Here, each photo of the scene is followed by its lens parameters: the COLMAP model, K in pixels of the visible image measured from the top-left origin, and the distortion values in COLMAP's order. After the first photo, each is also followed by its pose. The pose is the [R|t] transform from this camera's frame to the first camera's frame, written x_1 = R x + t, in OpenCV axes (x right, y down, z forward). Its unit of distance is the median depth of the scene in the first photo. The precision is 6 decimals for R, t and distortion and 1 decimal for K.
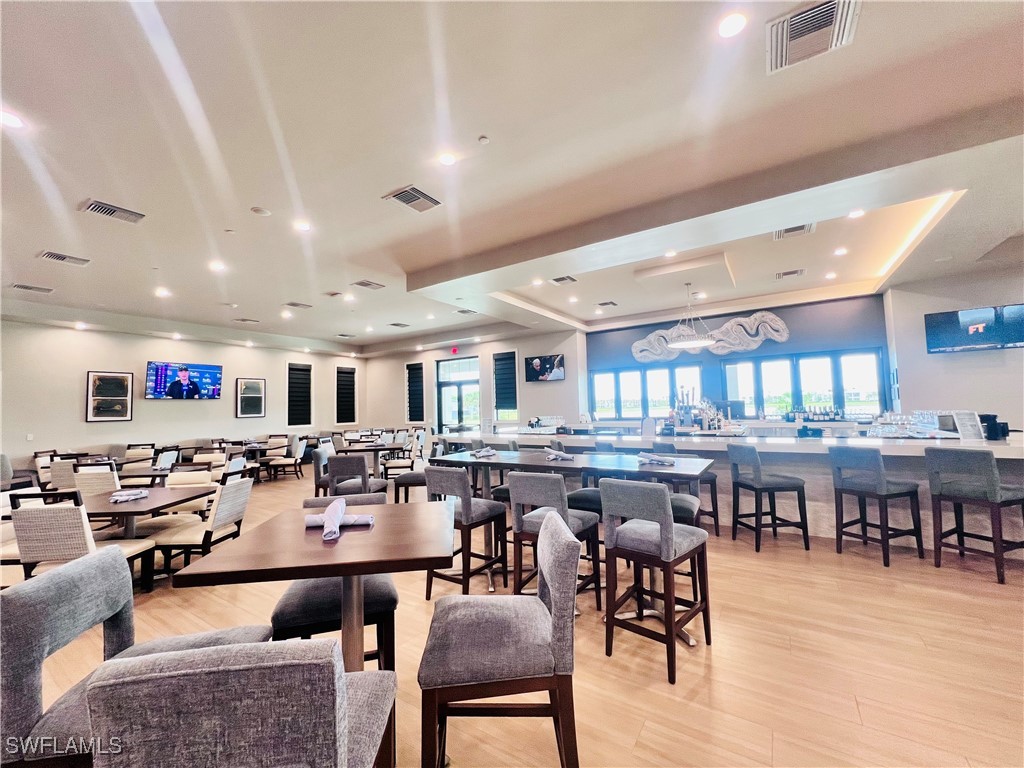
lens RADIAL K [[409.1, 0, 513.5], [0, 409.1, 384.7], [0, 0, 1]] dist [0.012231, 0.001198]
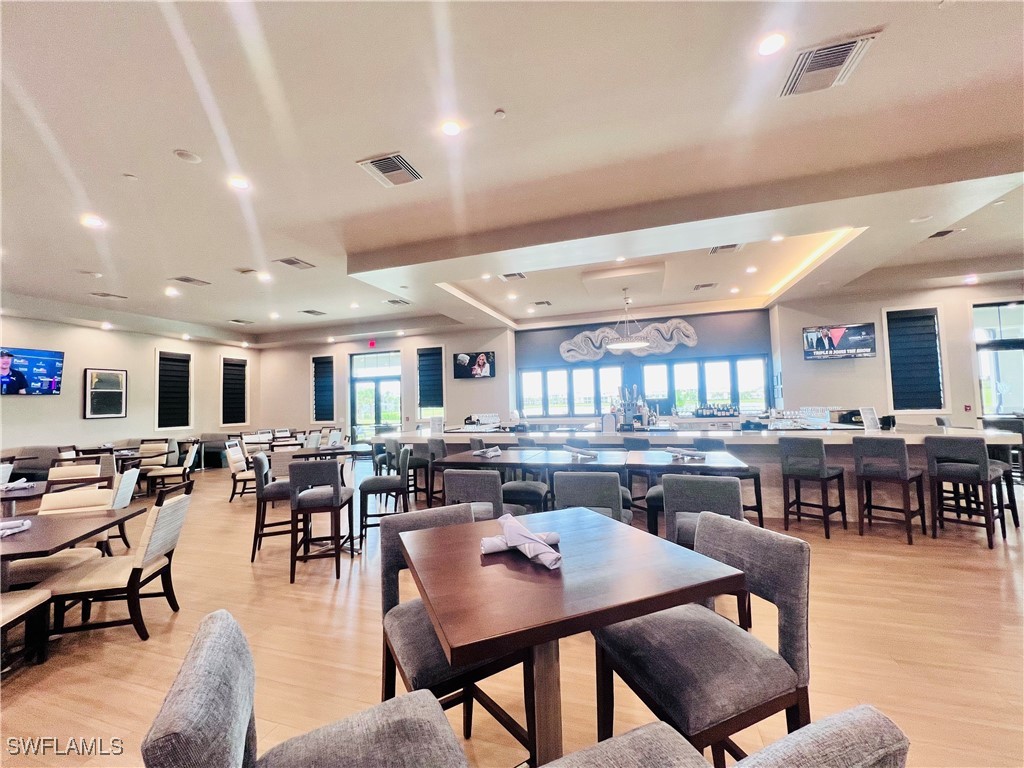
lens RADIAL K [[407.0, 0, 509.7], [0, 407.0, 383.1], [0, 0, 1]] dist [0.011332, -0.000422]
pose [[0.967155, 0.012555, 0.253877, -0.130817], [-0.012586, 0.999920, -0.001499, 0.004759], [-0.253875, -0.001745, 0.967235, 0.049536]]
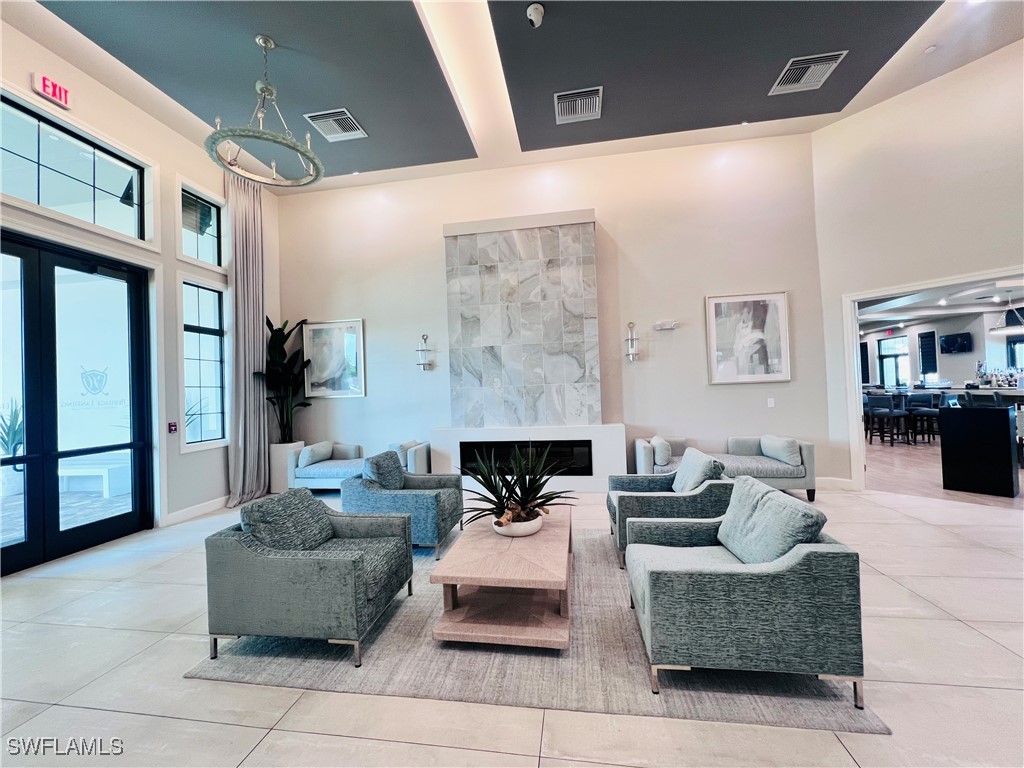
lens RADIAL K [[409.1, 0, 510.3], [0, 409.1, 380.3], [0, 0, 1]] dist [0.012231, 0.001198]
pose [[0.402469, -0.007094, -0.915406, 1.079193], [0.072710, 0.997058, 0.024242, -0.084288], [0.912541, -0.076316, 0.401801, -1.312045]]
